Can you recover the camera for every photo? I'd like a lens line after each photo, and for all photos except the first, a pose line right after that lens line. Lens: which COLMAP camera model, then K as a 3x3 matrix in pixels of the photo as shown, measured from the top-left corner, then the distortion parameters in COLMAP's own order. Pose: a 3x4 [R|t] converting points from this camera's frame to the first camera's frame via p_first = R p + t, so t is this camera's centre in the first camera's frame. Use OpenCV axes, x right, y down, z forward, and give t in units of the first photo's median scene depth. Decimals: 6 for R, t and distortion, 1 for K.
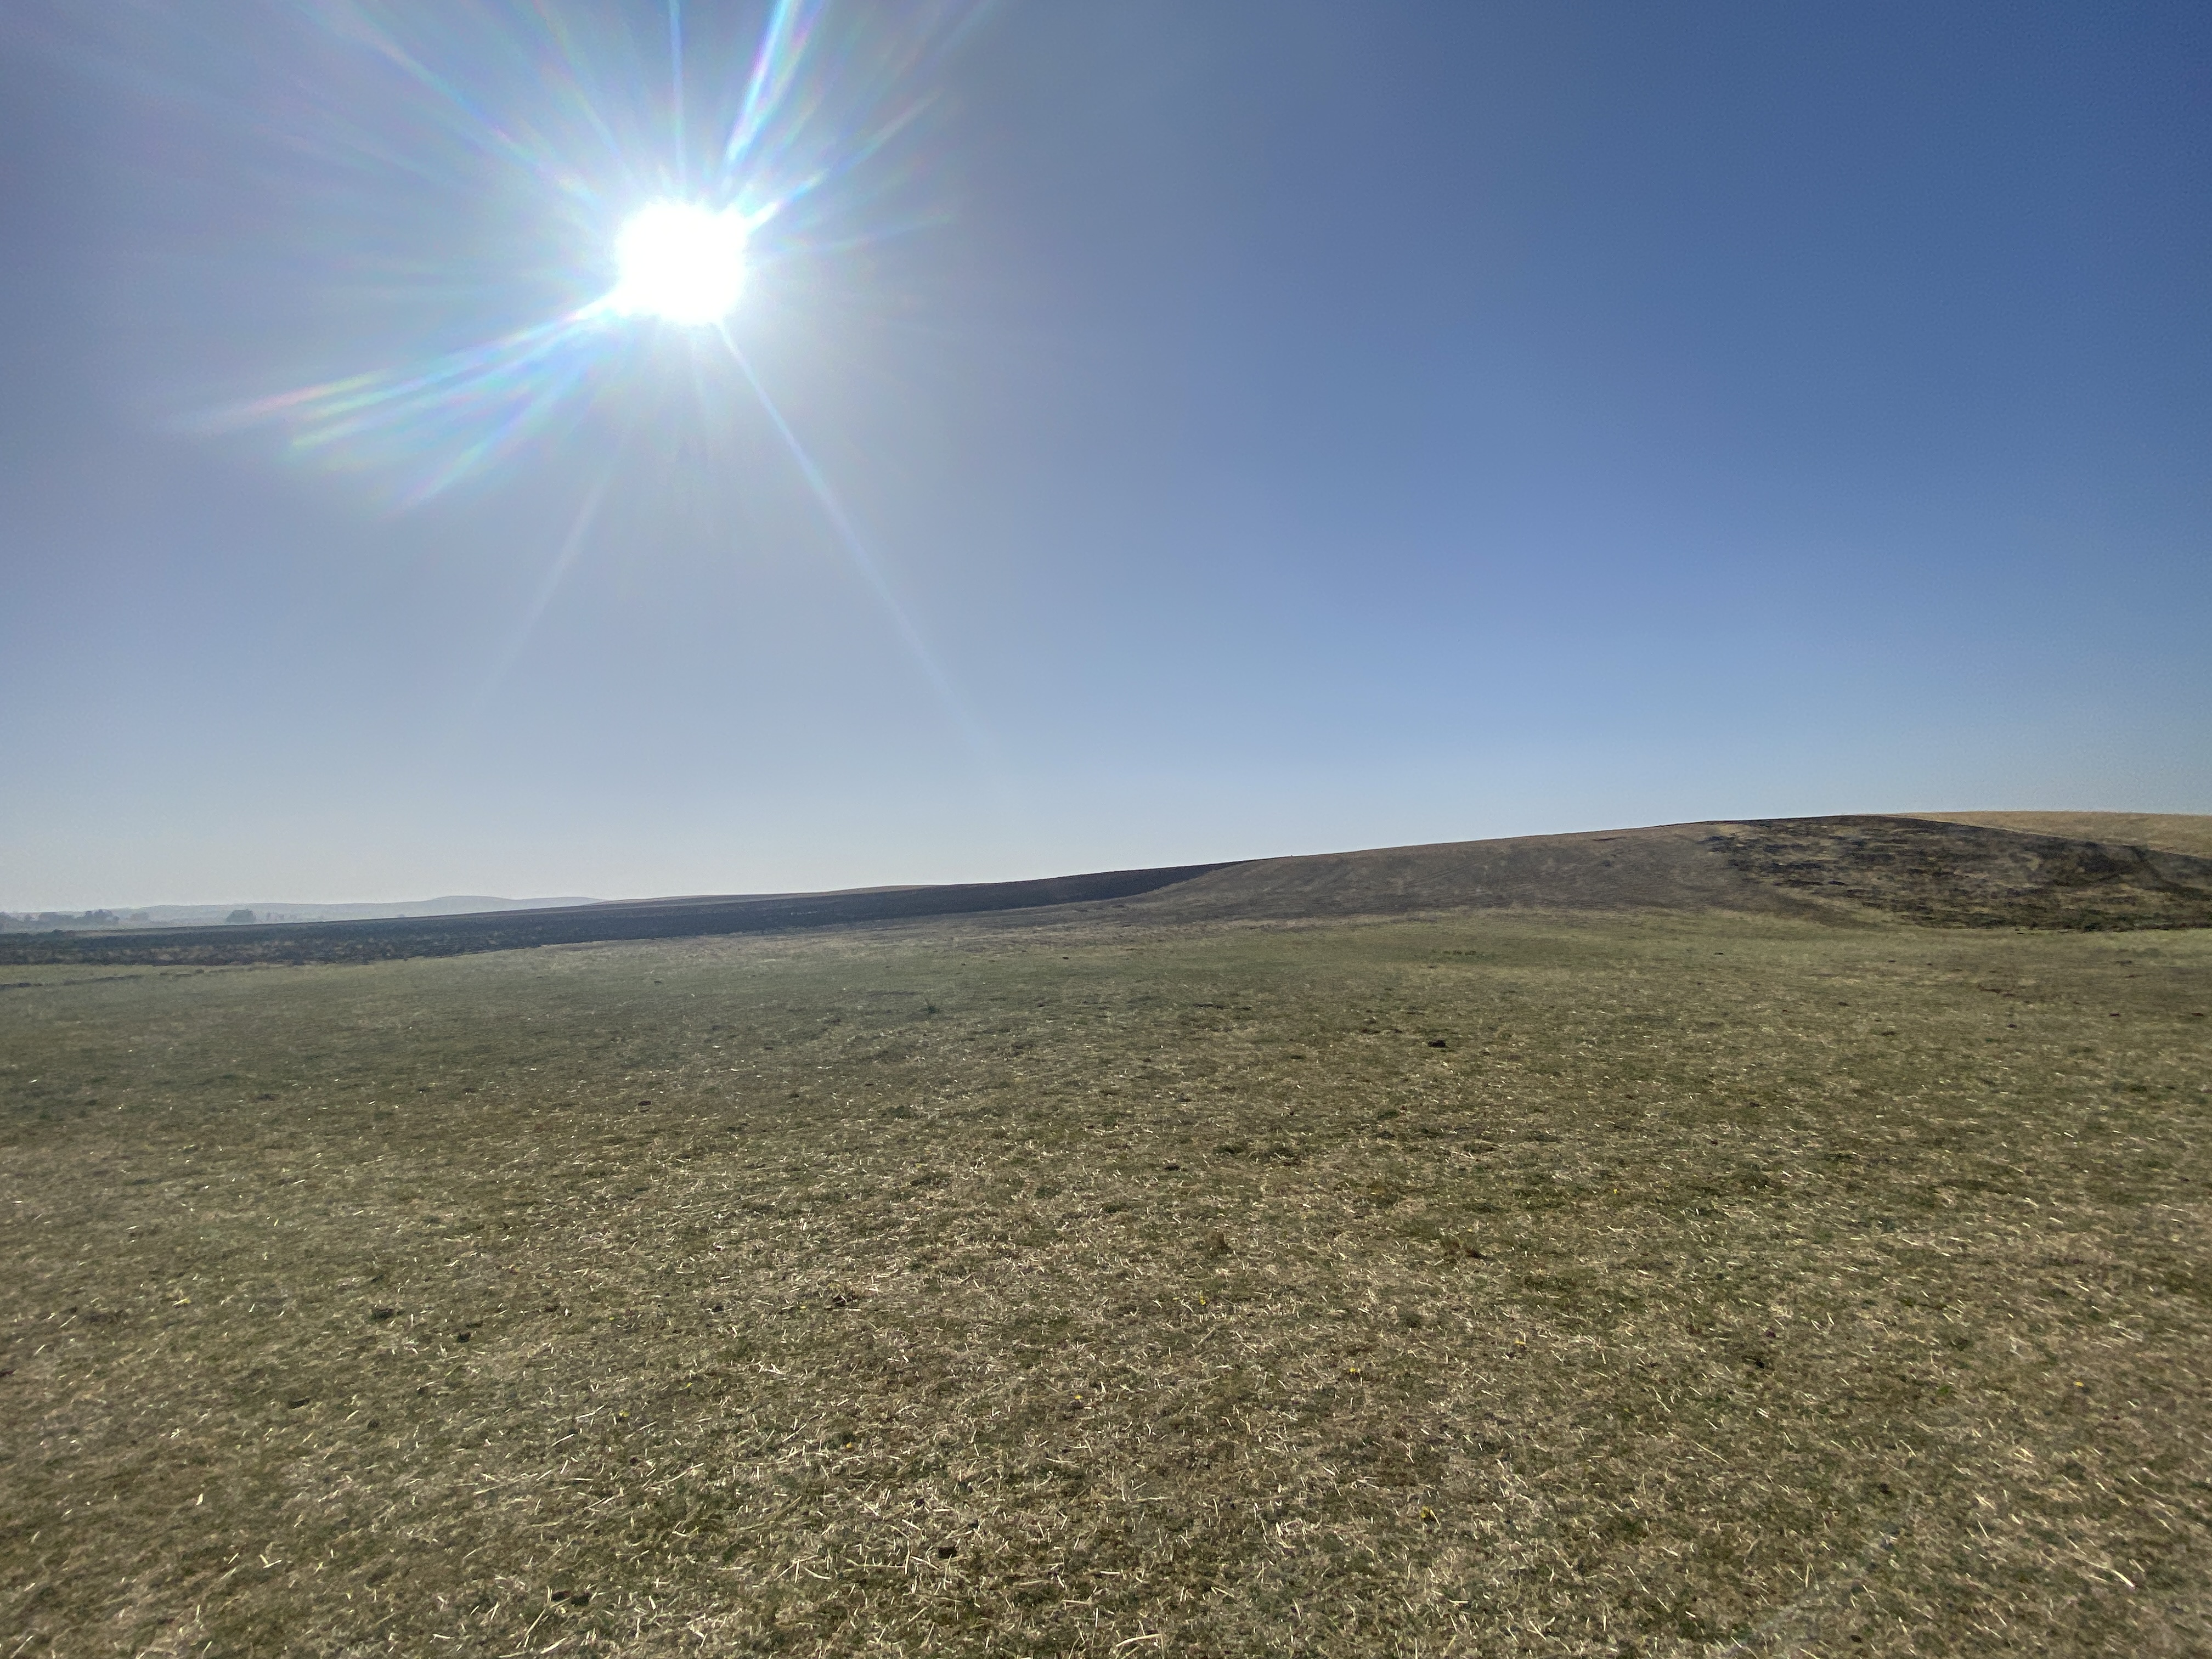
lens RADIAL K [[921.4, 0, 1102.5], [0, 921.4, 829.4], [0, 0, 1]] dist [-0.012696, -0.005505]
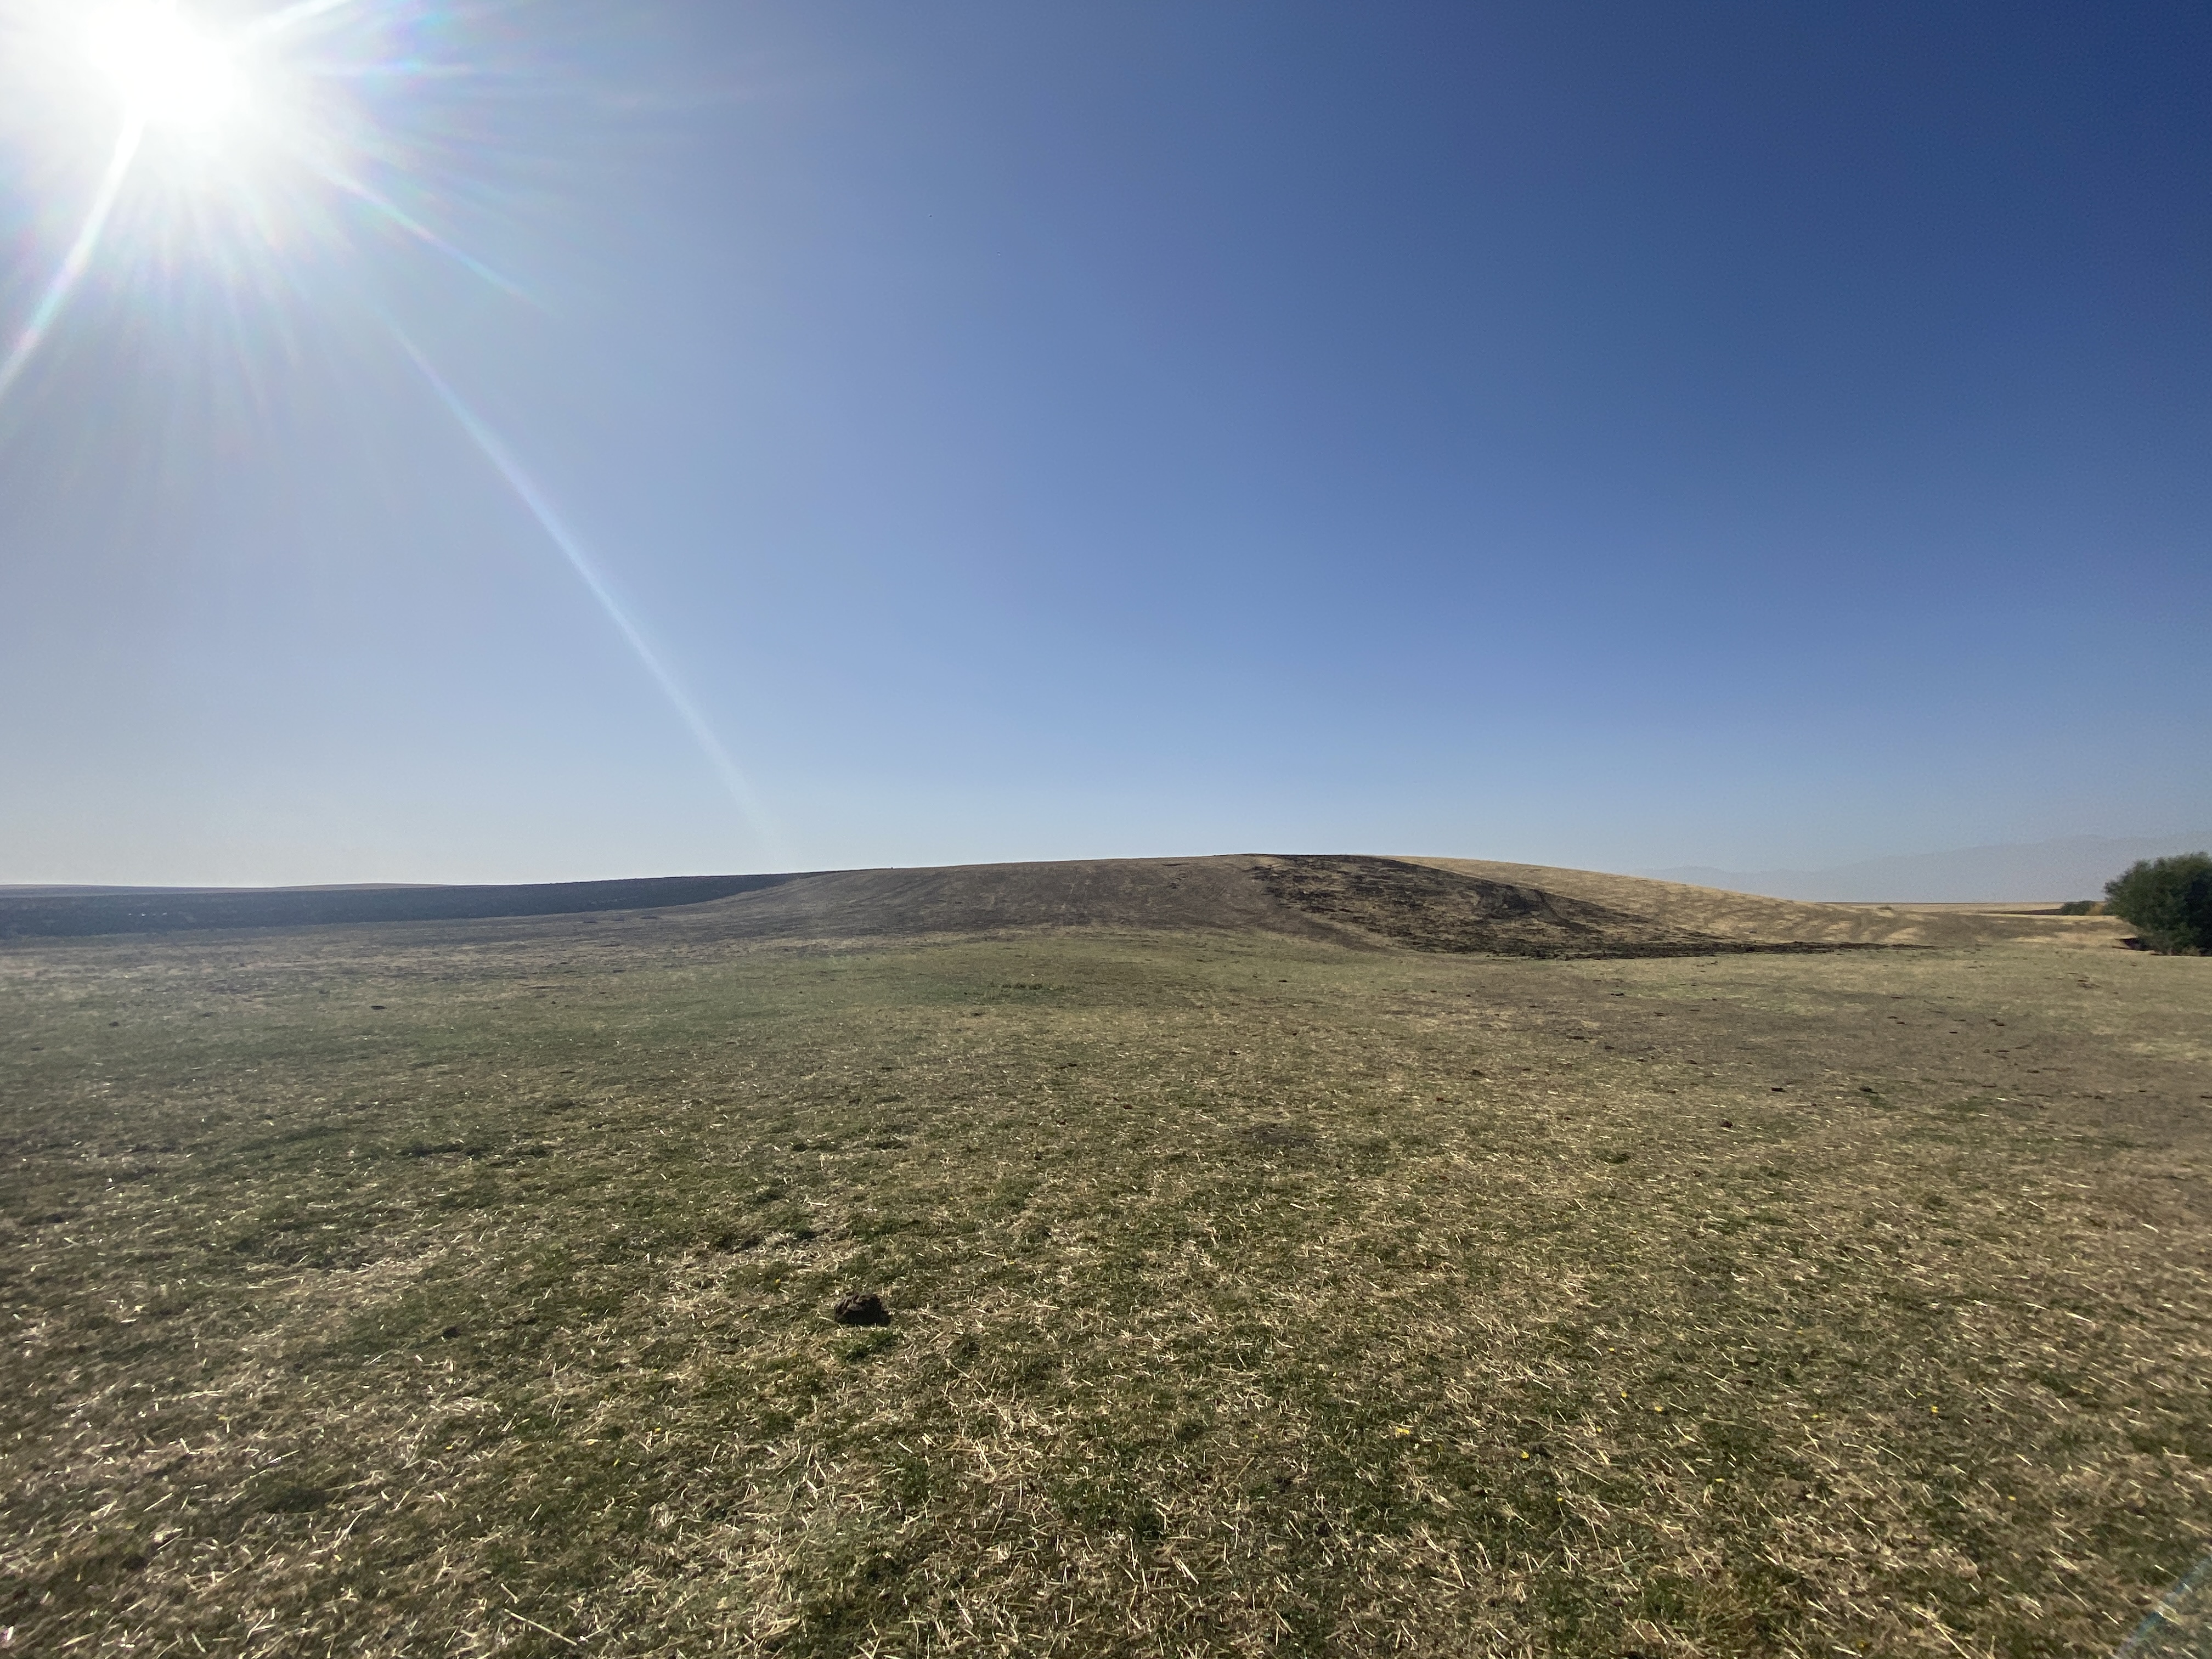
lens RADIAL K [[898.6, 0, 1103.2], [0, 898.6, 820.3], [0, 0, 1]] dist [0.011005, -0.016101]
pose [[0.908627, 0.066868, 0.412221, 0.036200], [-0.056246, 0.997699, -0.037863, 0.004351], [-0.413805, 0.011217, 0.910297, 0.077012]]
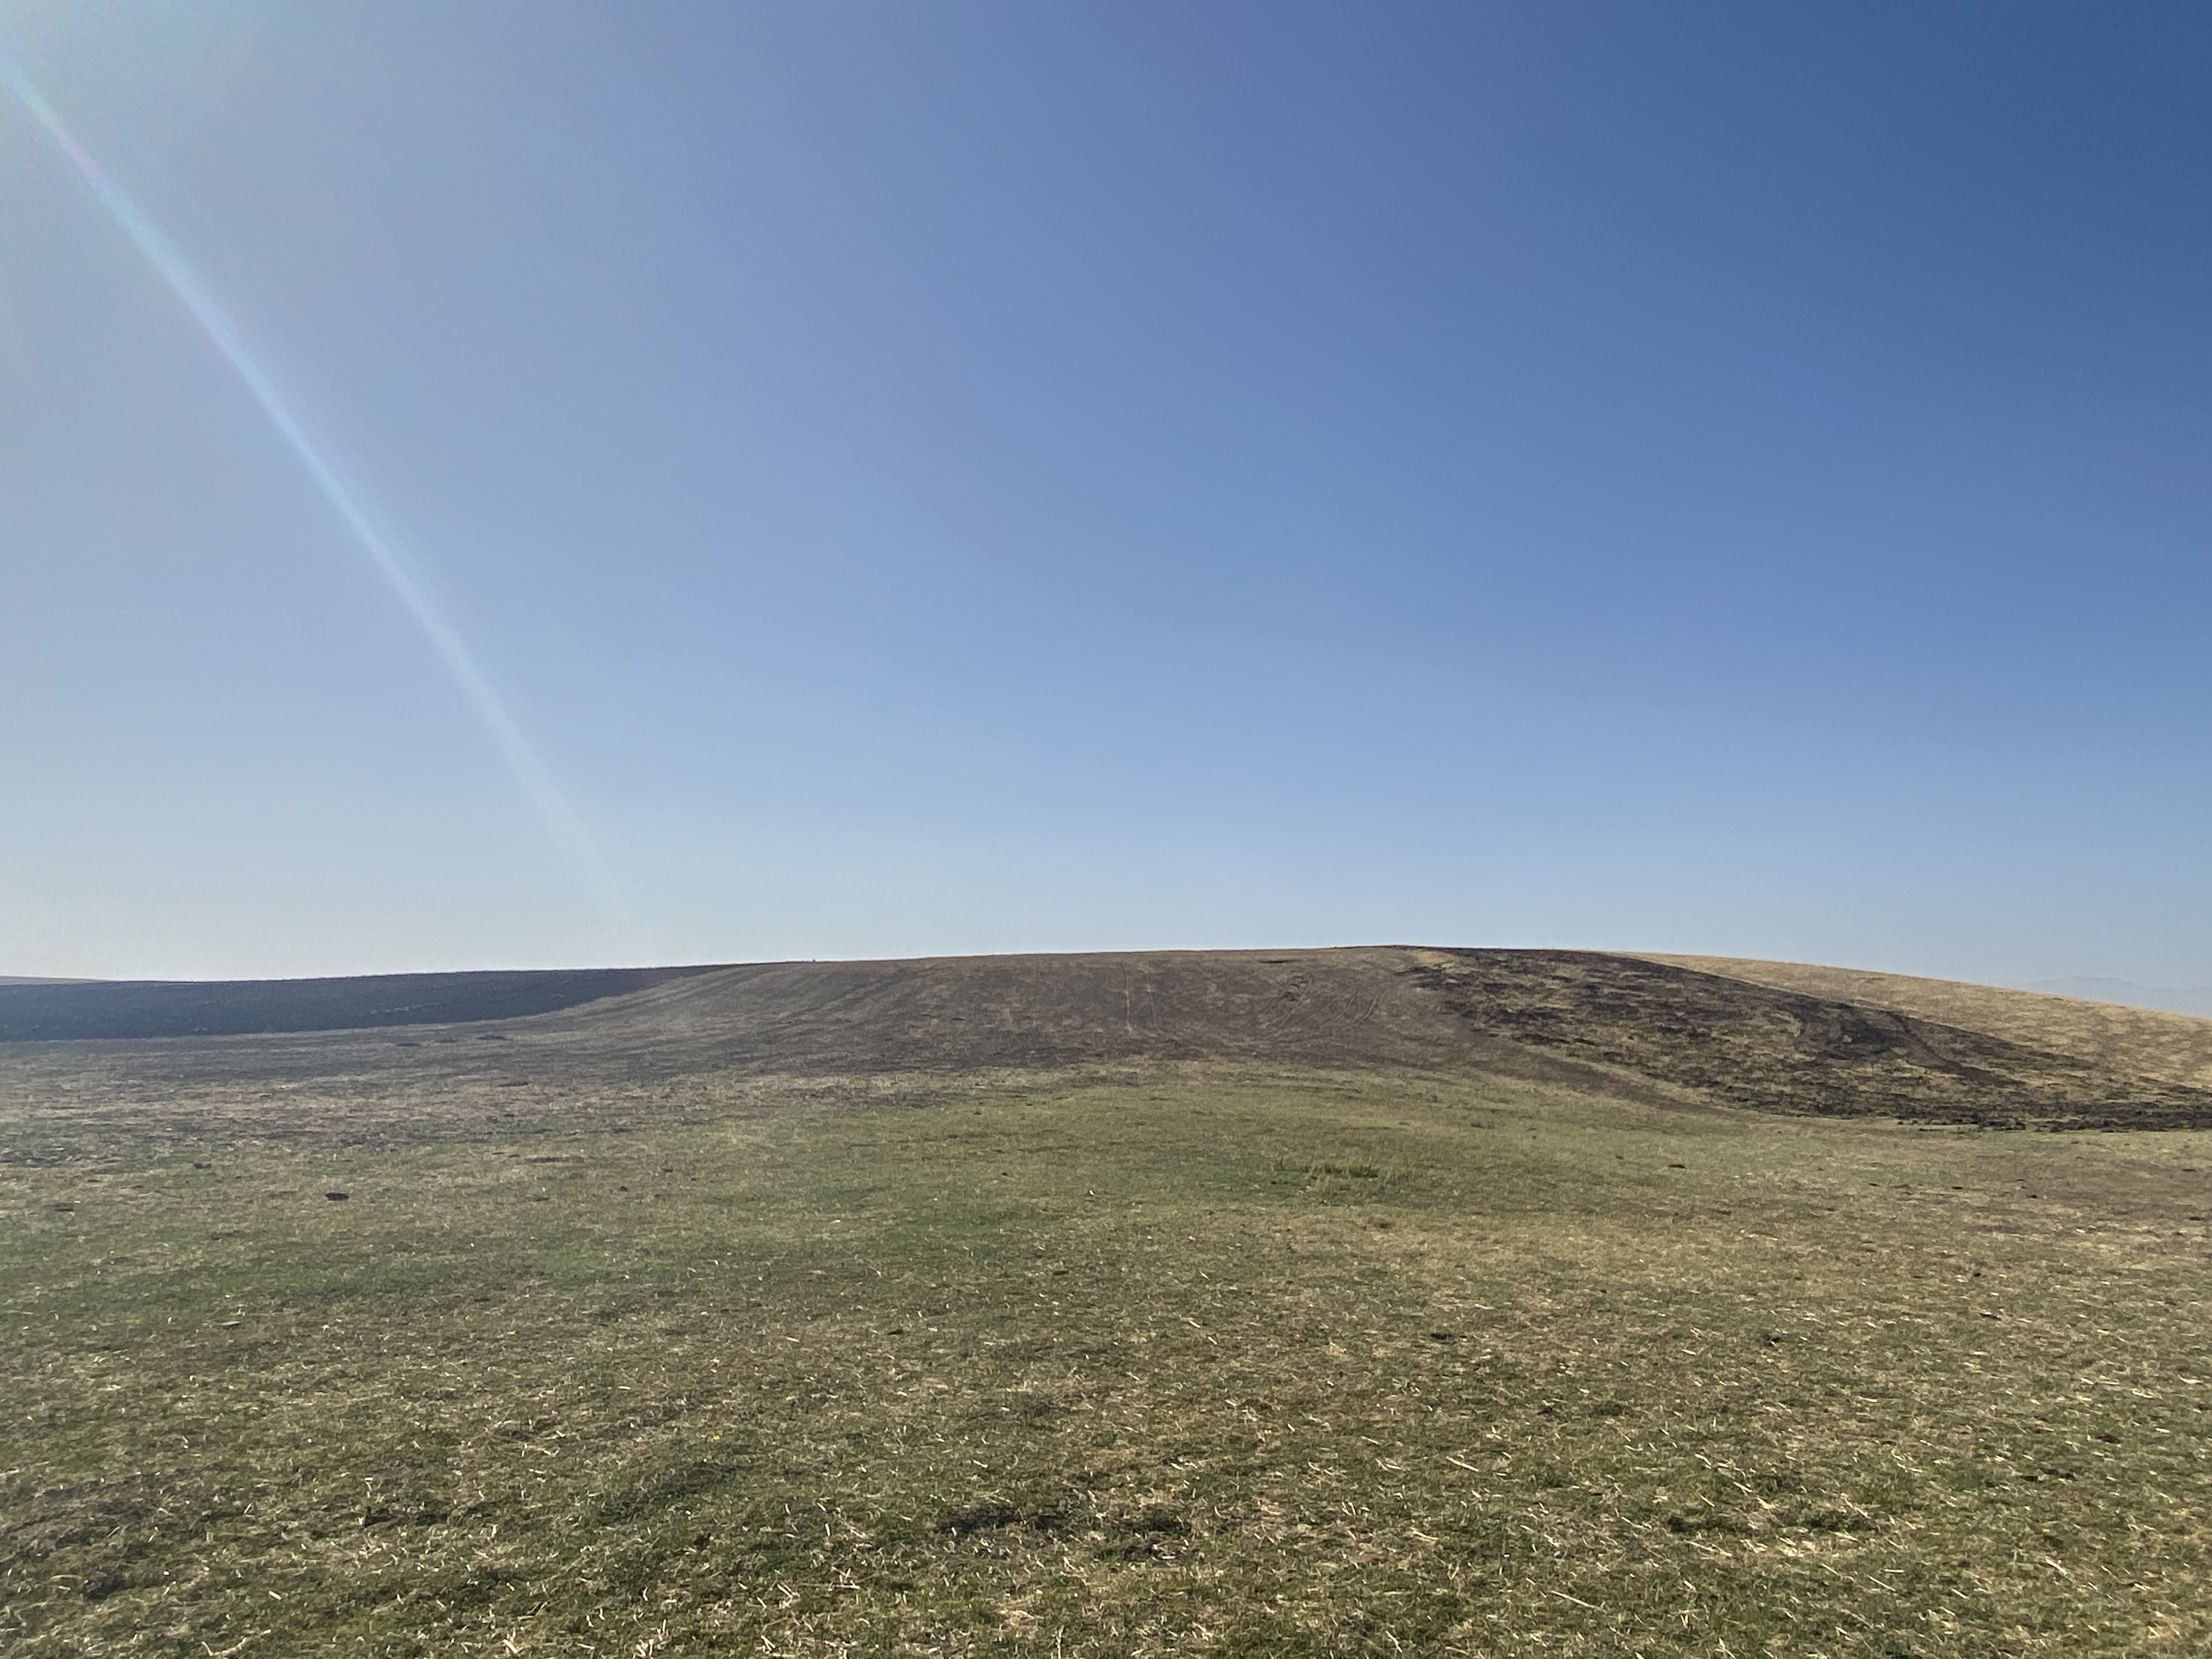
lens RADIAL K [[1441.5, 0, 1143.4], [0, 1441.5, 768.7], [0, 0, 1]] dist [0.041745, -0.032660]
pose [[0.903842, 0.114110, 0.412370, -0.003598], [-0.070043, 0.990240, -0.120494, 0.009250], [-0.422095, 0.080023, 0.903013, 0.113334]]
